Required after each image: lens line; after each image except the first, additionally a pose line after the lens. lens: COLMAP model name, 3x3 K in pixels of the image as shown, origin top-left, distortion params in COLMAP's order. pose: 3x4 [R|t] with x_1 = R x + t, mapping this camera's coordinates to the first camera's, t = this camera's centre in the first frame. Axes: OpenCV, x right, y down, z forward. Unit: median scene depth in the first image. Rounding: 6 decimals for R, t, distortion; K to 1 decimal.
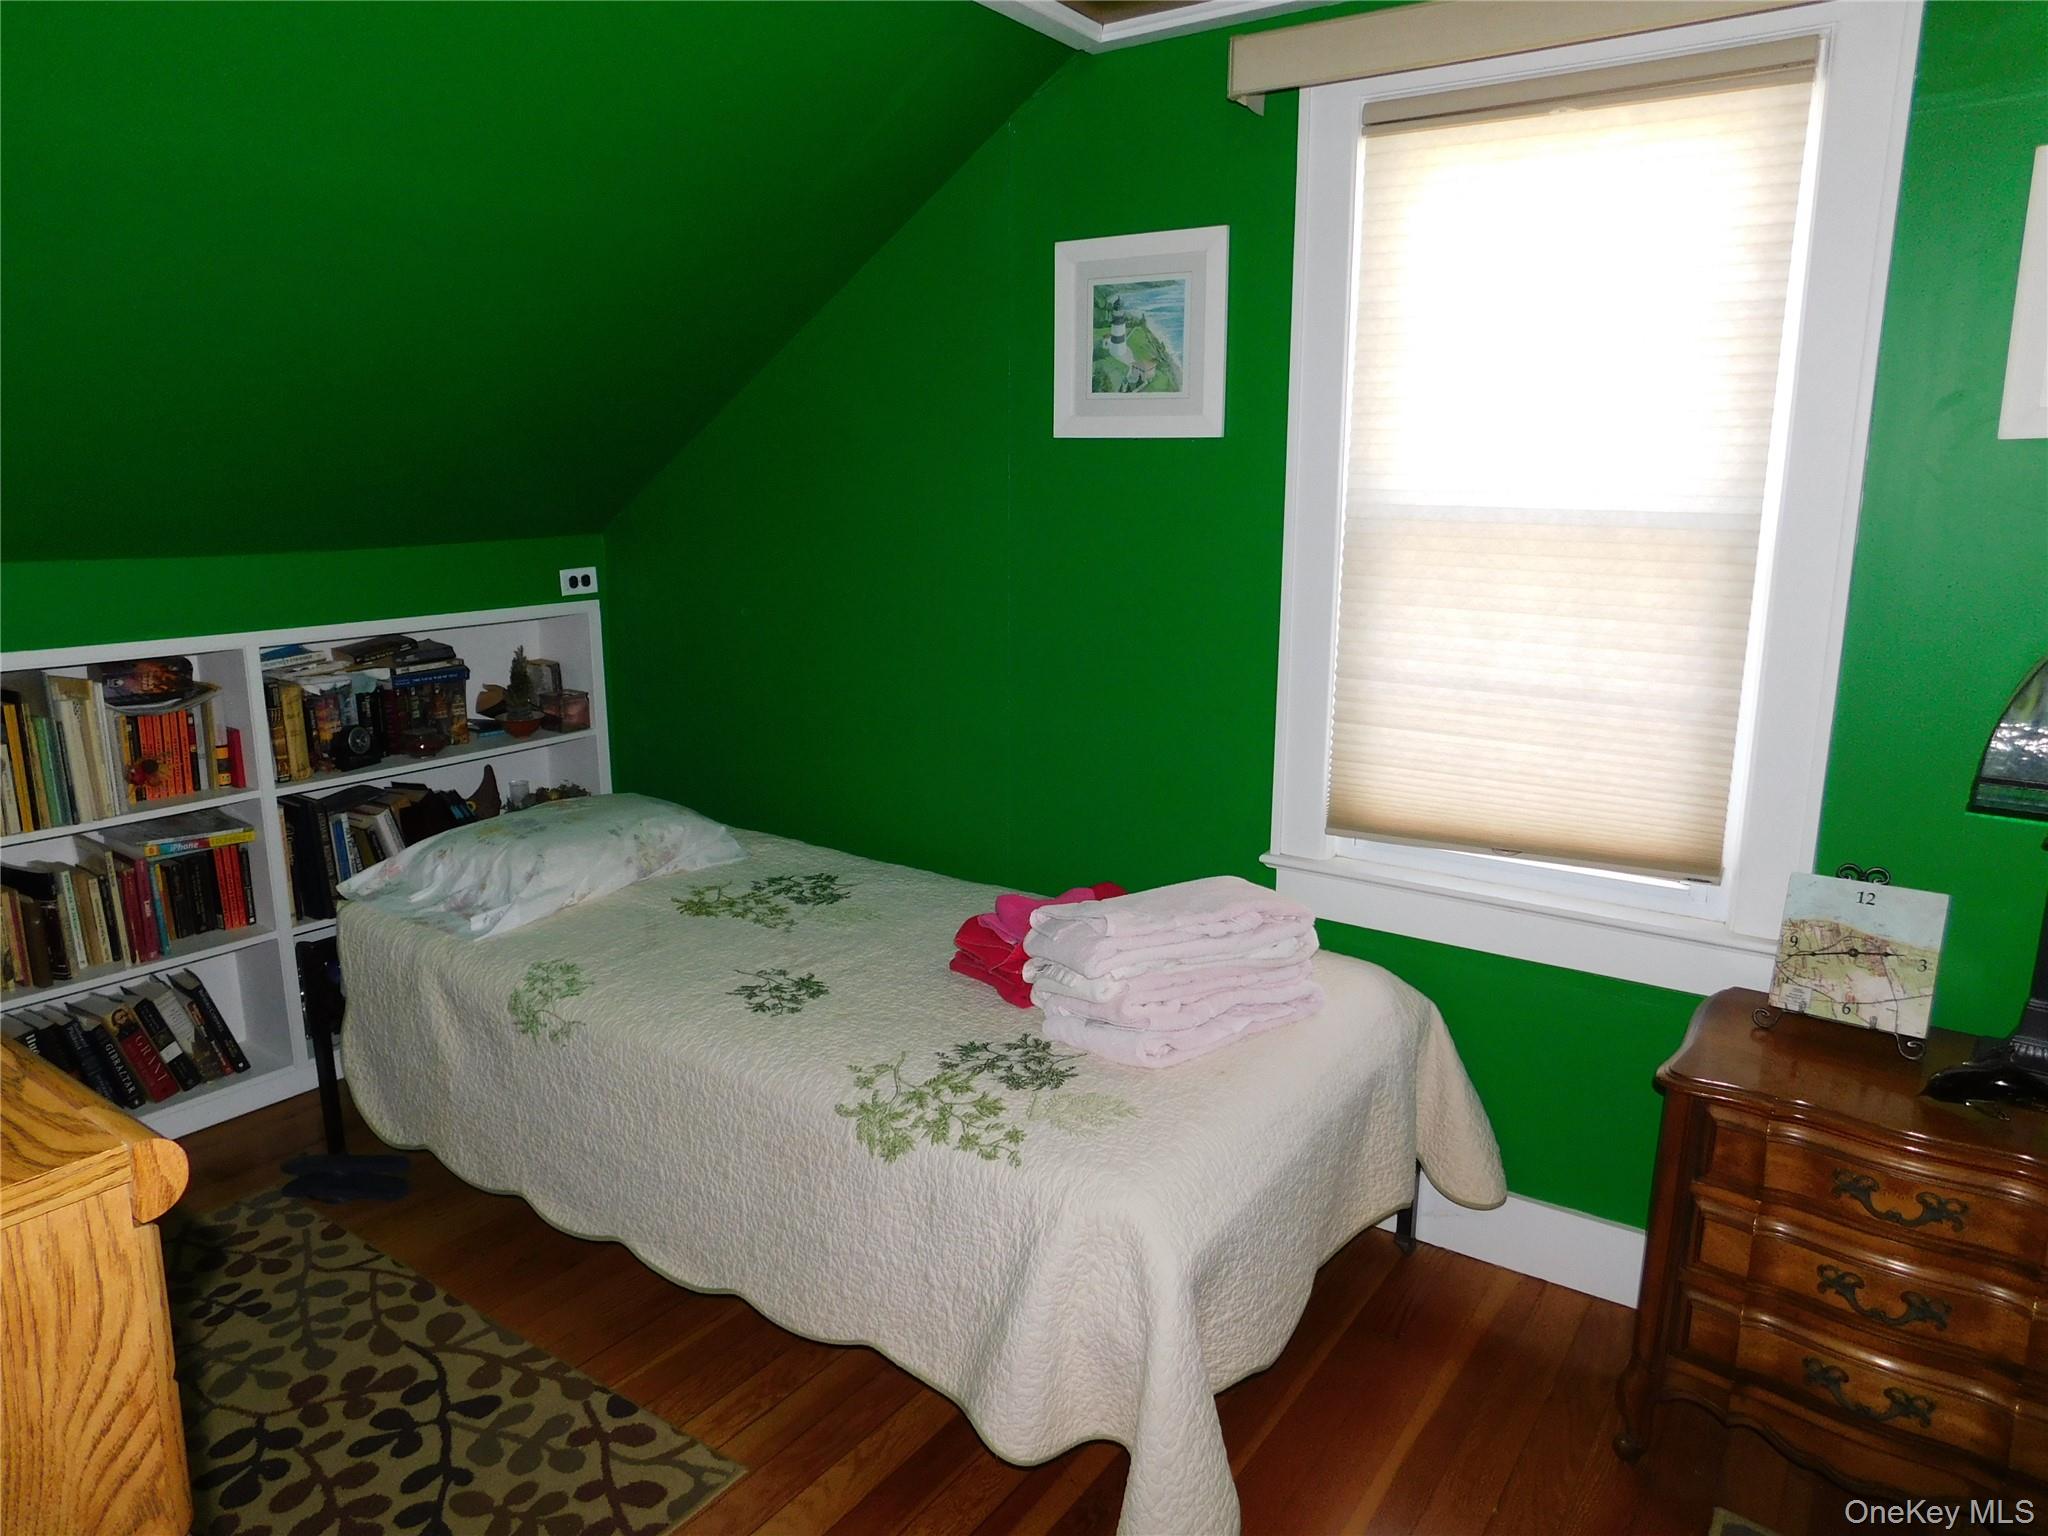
lens RADIAL K [[1349.3, 0, 1027.4], [0, 1349.3, 753.6], [0, 0, 1]] dist [-0.073376, 0.058165]
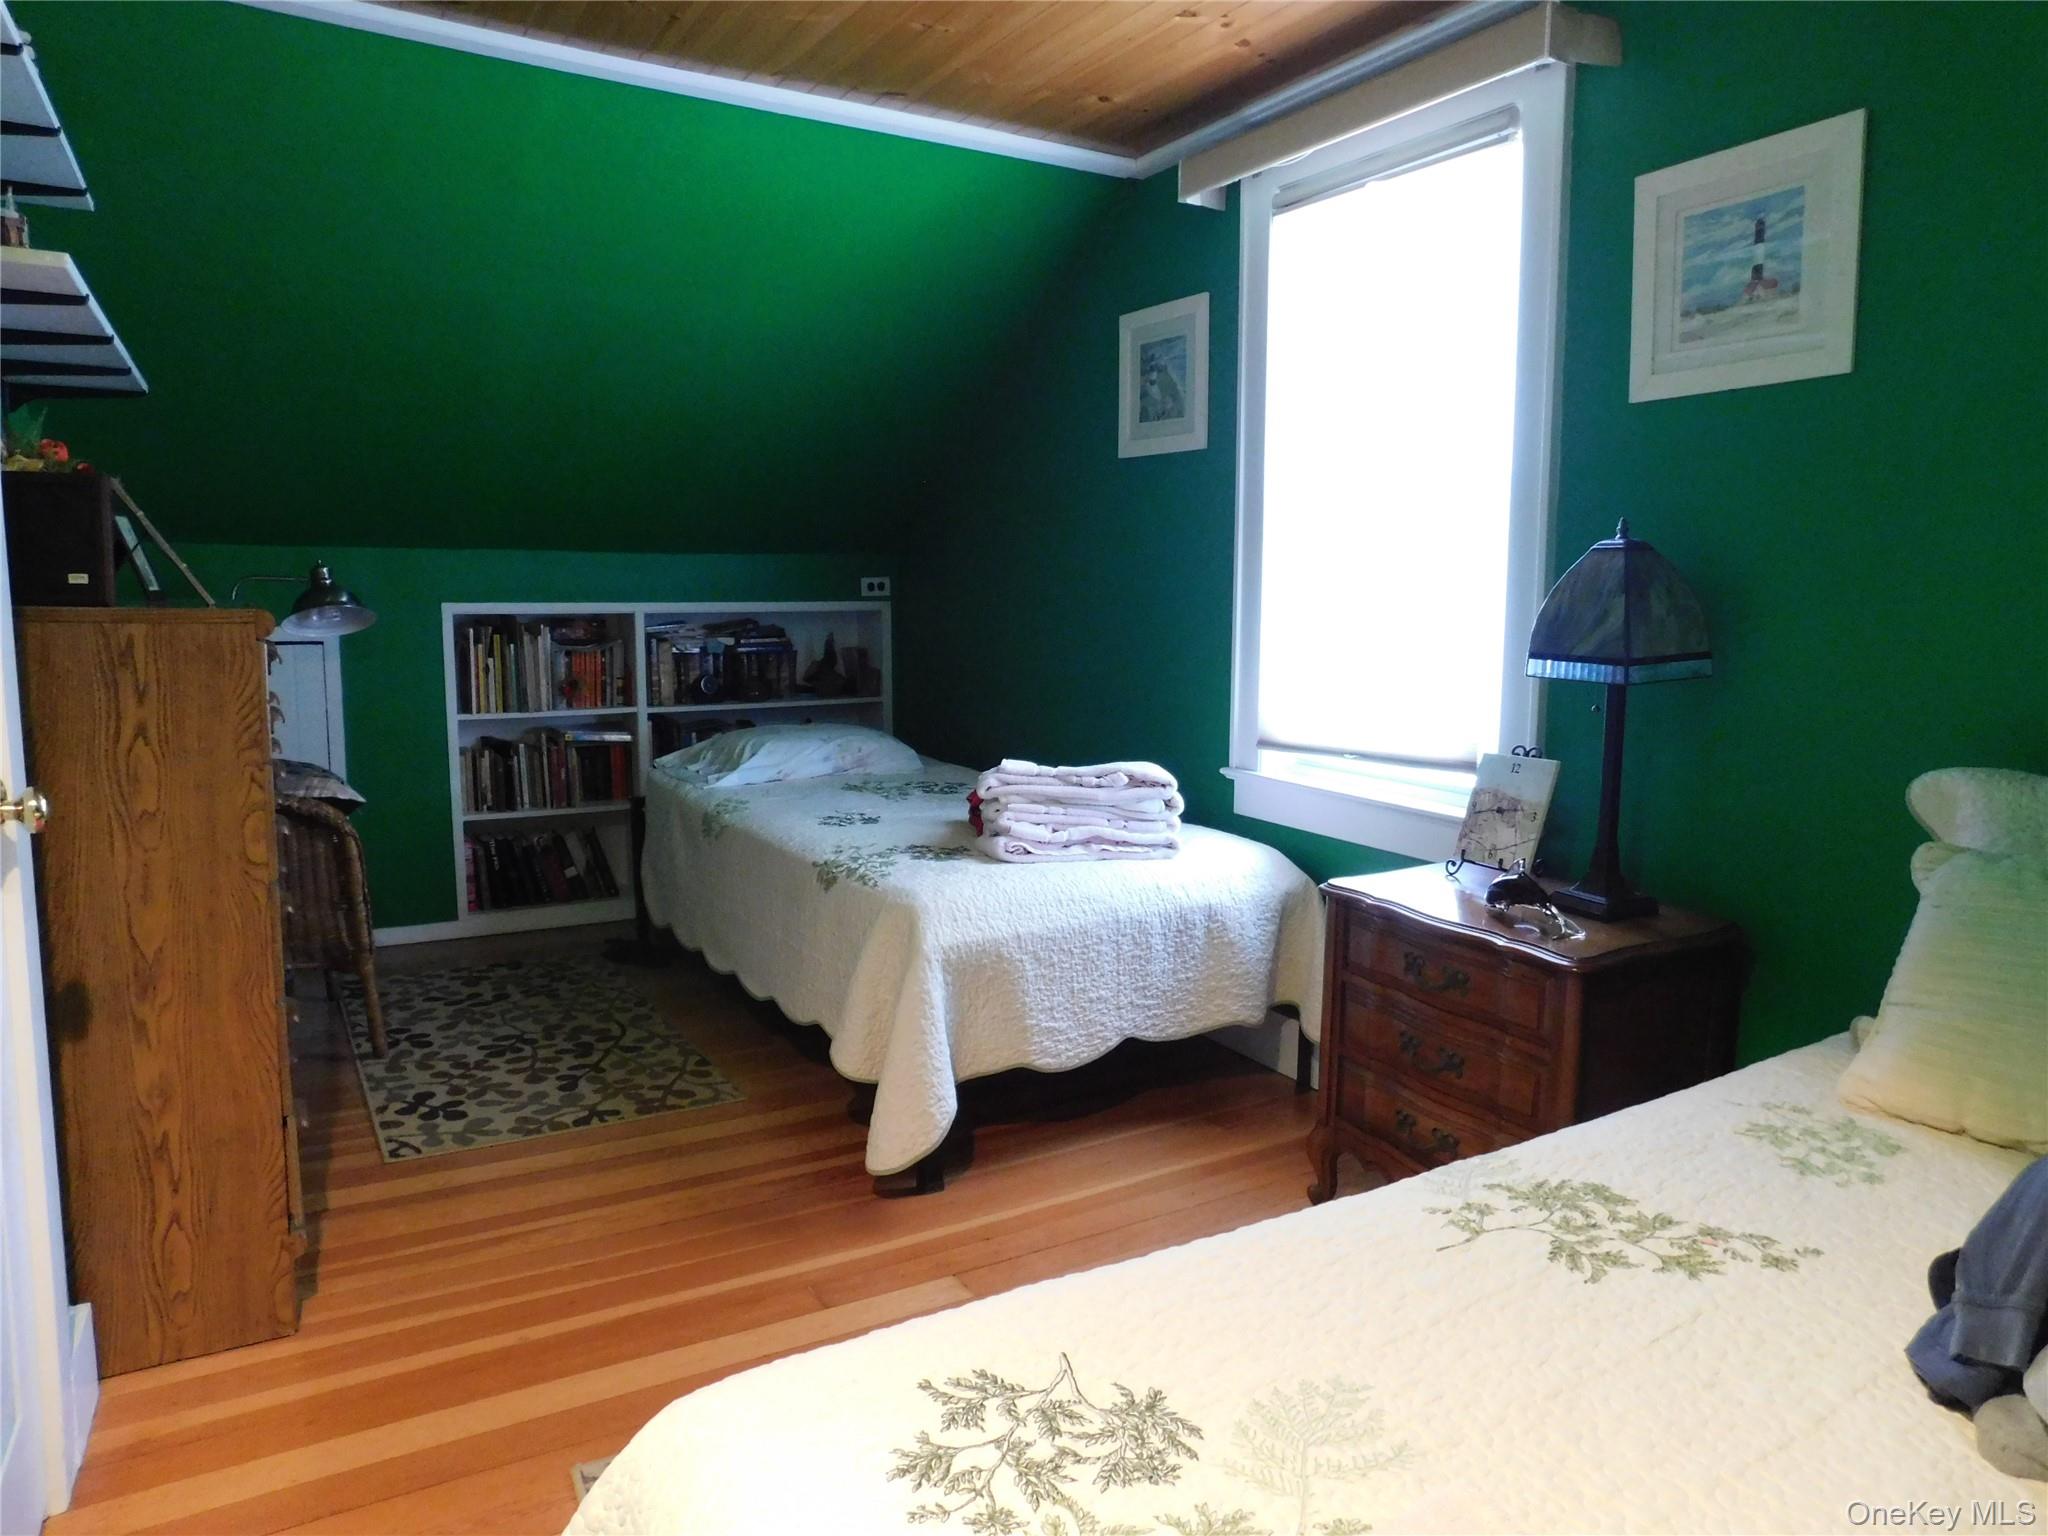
lens RADIAL K [[1349.3, 0, 1018.2], [0, 1349.3, 770.5], [0, 0, 1]] dist [-0.073376, 0.058165]
pose [[0.908387, 0.060905, -0.413671, 0.520769], [-0.087829, 0.995056, -0.046362, 0.150652], [0.408802, 0.078447, 0.909245, -0.243753]]
